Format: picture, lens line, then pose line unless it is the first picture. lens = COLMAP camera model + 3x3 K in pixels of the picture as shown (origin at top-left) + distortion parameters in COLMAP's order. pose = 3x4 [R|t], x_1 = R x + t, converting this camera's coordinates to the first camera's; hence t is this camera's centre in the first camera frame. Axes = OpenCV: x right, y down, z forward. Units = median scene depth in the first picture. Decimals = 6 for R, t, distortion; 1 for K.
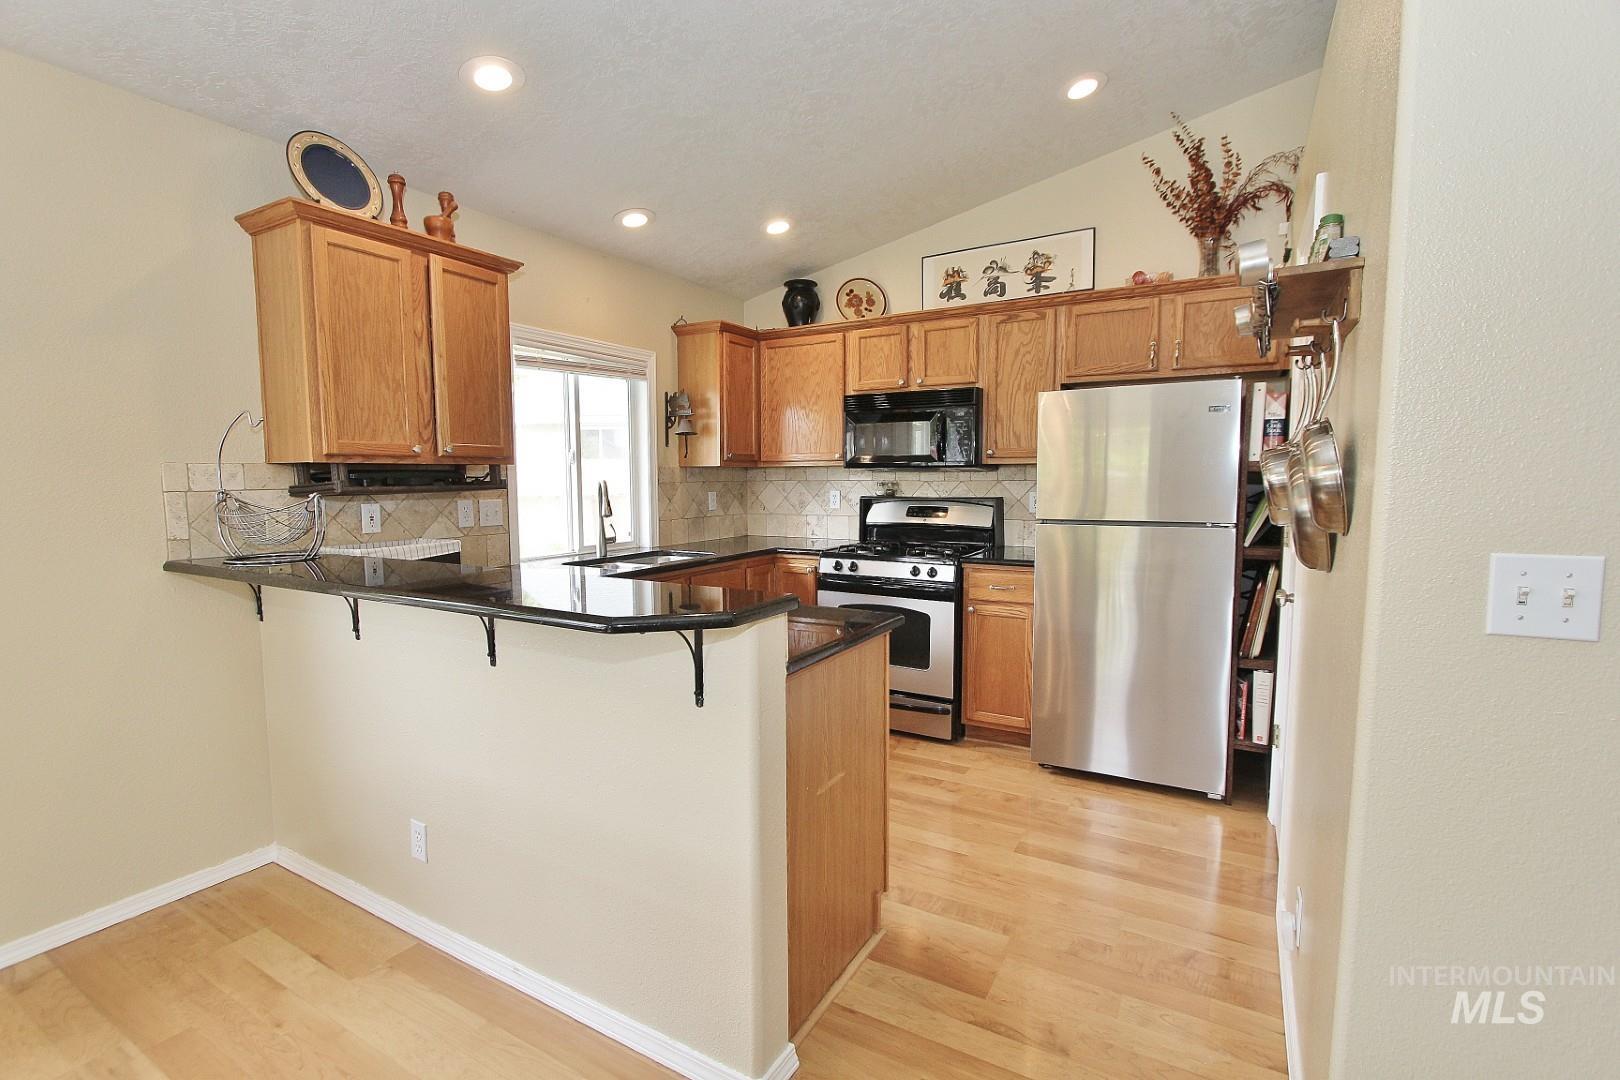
lens RADIAL K [[742.4, 0, 808.2], [0, 742.4, 541.3], [0, 0, 1]] dist [-0.015111, 0.000268]
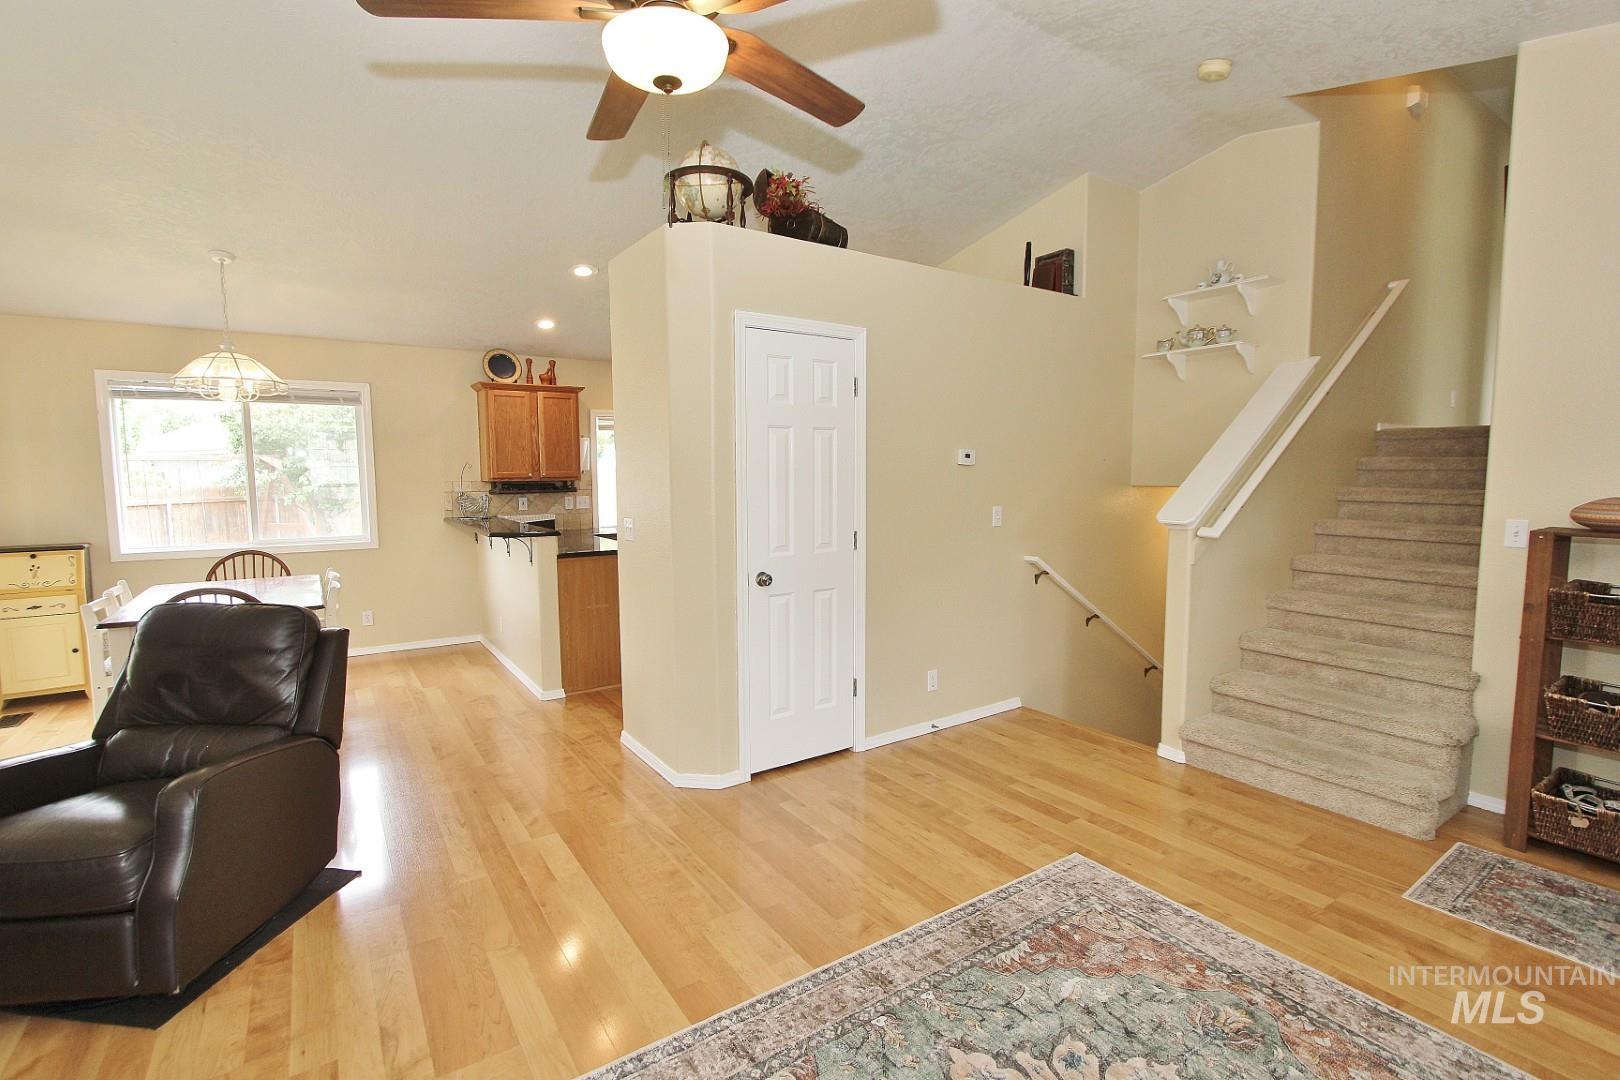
lens RADIAL K [[742.4, 0, 808.2], [0, 742.4, 541.3], [0, 0, 1]] dist [-0.015111, 0.000268]
pose [[0.898092, 0.038943, -0.438081, 1.358253], [-0.038333, 0.999213, 0.010240, 0.030808], [0.438135, 0.007597, 0.898877, -0.765595]]
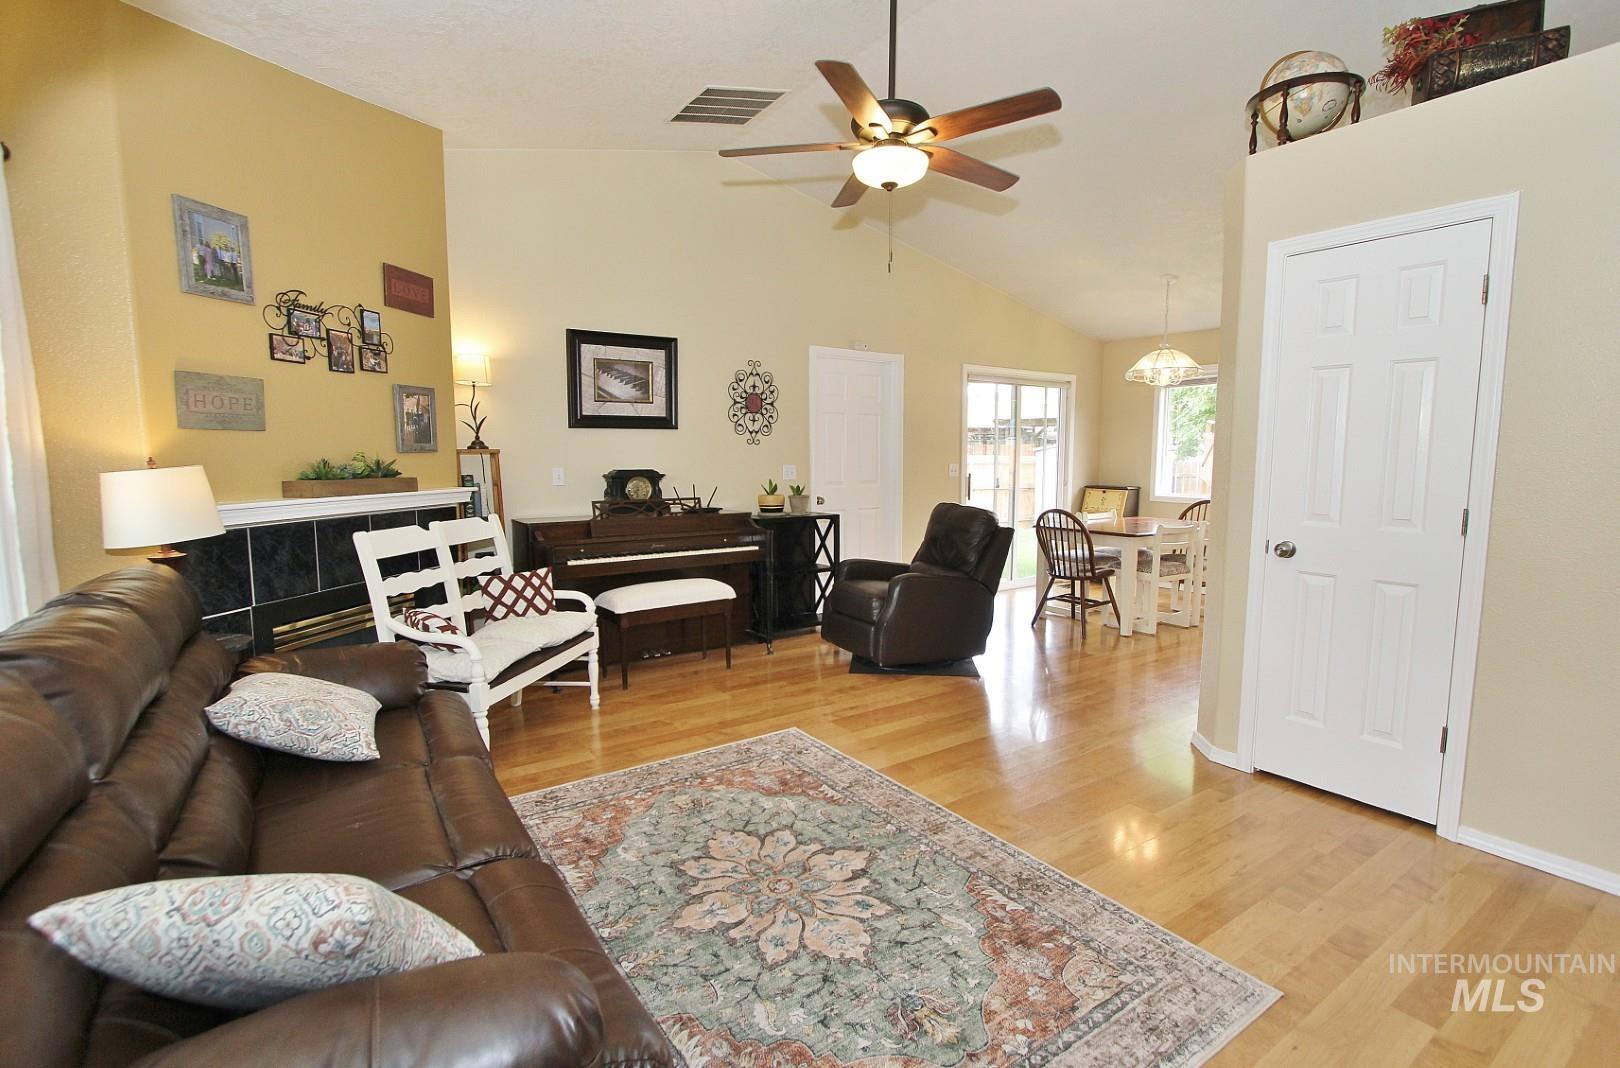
lens RADIAL K [[750.2, 0, 806.2], [0, 750.2, 538.4], [0, 0, 1]] dist [-0.014148, 0.000337]
pose [[-0.434244, 0.102633, -0.894929, 2.051981], [-0.083445, 0.984633, 0.153411, -0.015988], [0.896922, 0.141295, -0.419007, 0.225761]]
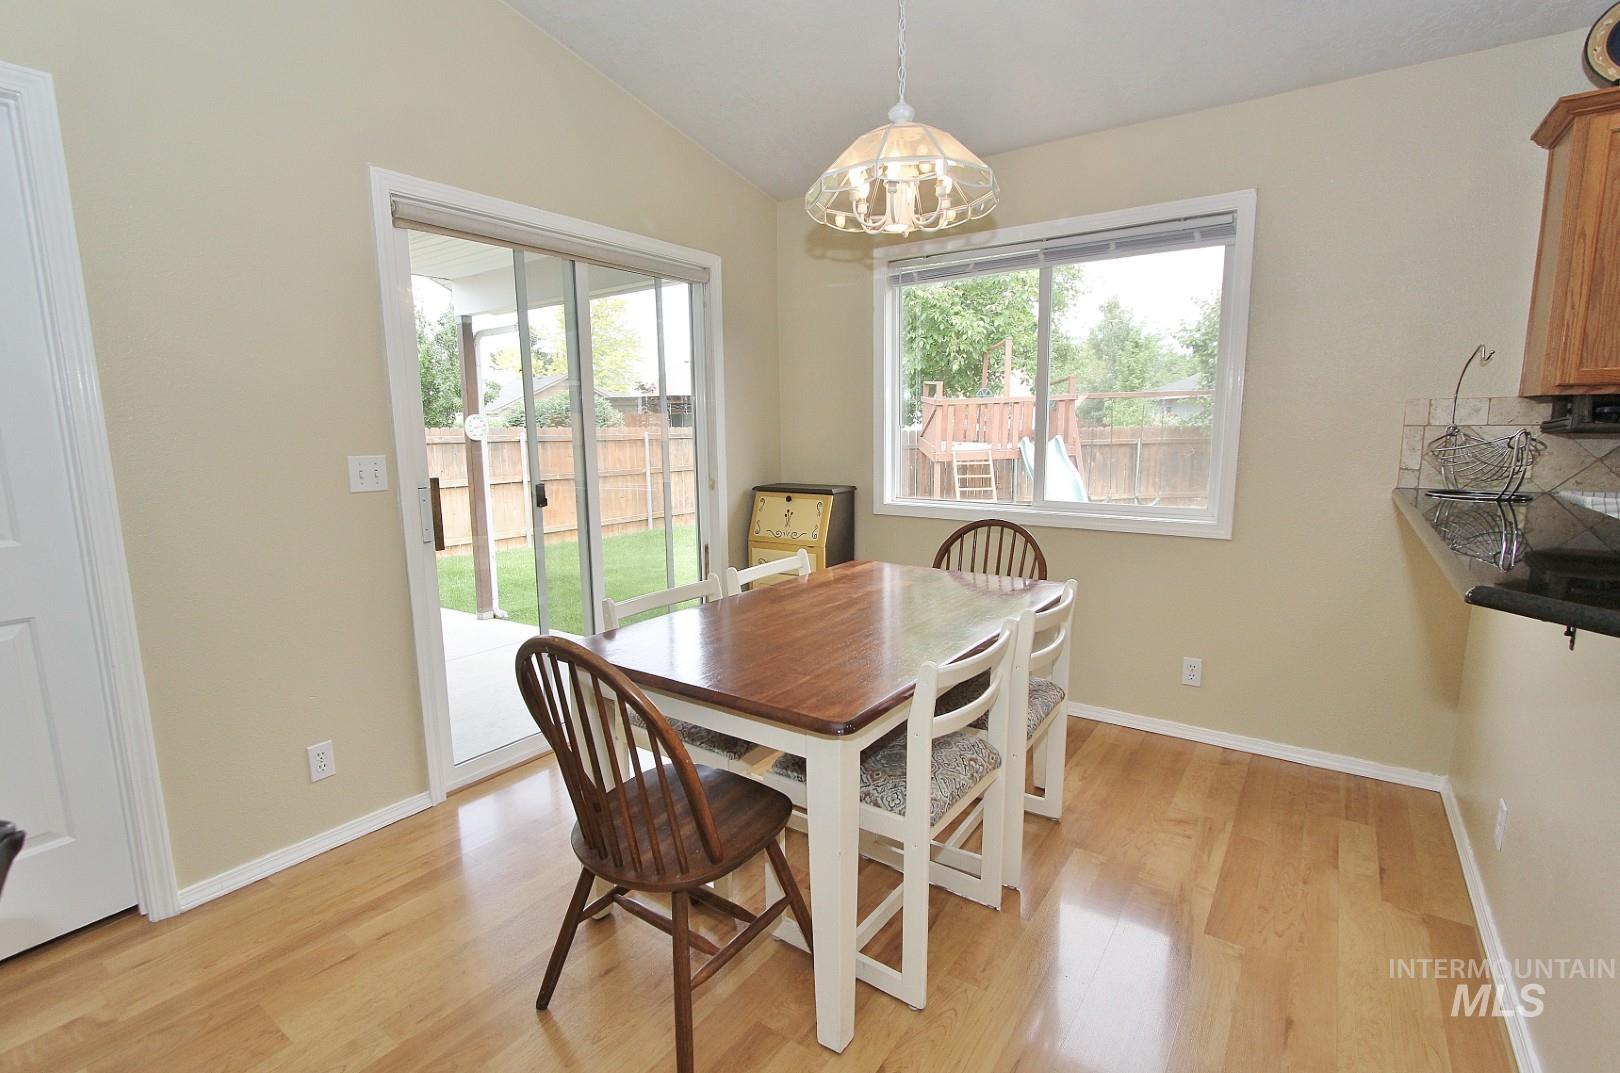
lens RADIAL K [[742.4, 0, 808.2], [0, 742.4, 537.8], [0, 0, 1]] dist [-0.015111, 0.000268]
pose [[-0.091150, 0.154367, -0.983800, 0.299446], [-0.082043, 0.983390, 0.161904, -0.004919], [0.992452, 0.095471, -0.076971, 0.174942]]
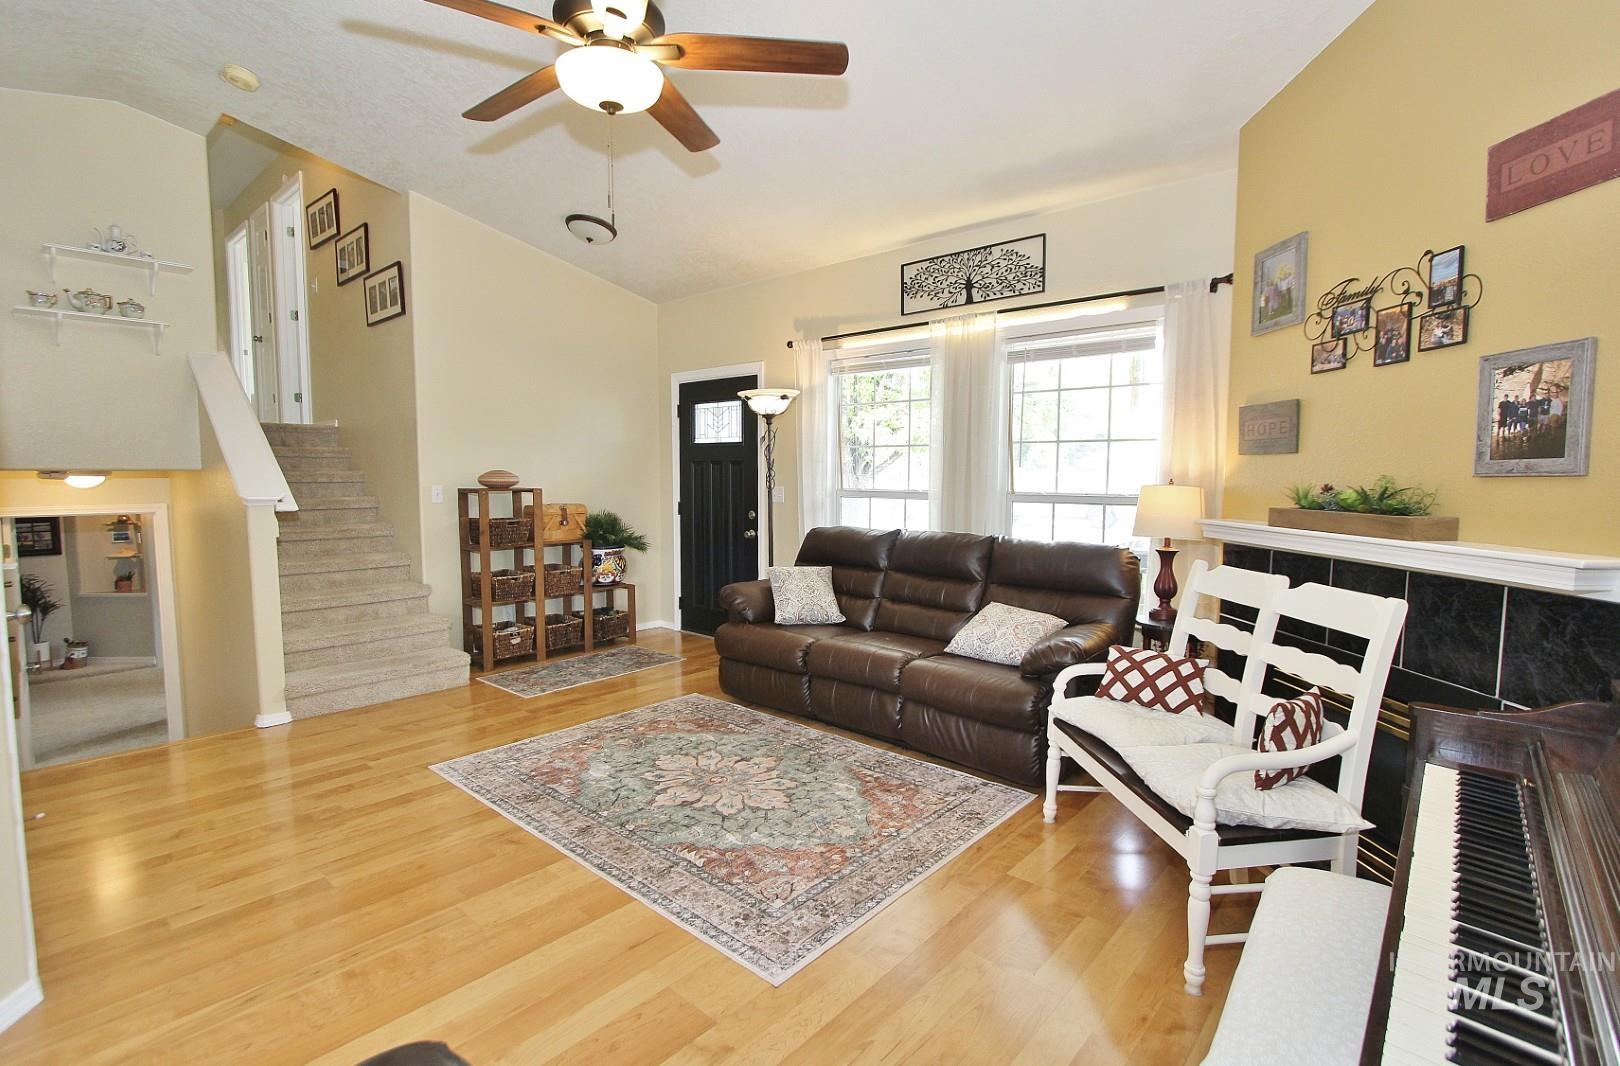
lens RADIAL K [[750.2, 0, 806.2], [0, 750.2, 537.4], [0, 0, 1]] dist [-0.014148, 0.000337]
pose [[0.201807, -0.081522, 0.976027, 0.127372], [0.086810, 0.994097, 0.065082, 0.057151], [-0.975571, 0.071595, 0.207693, -0.558347]]
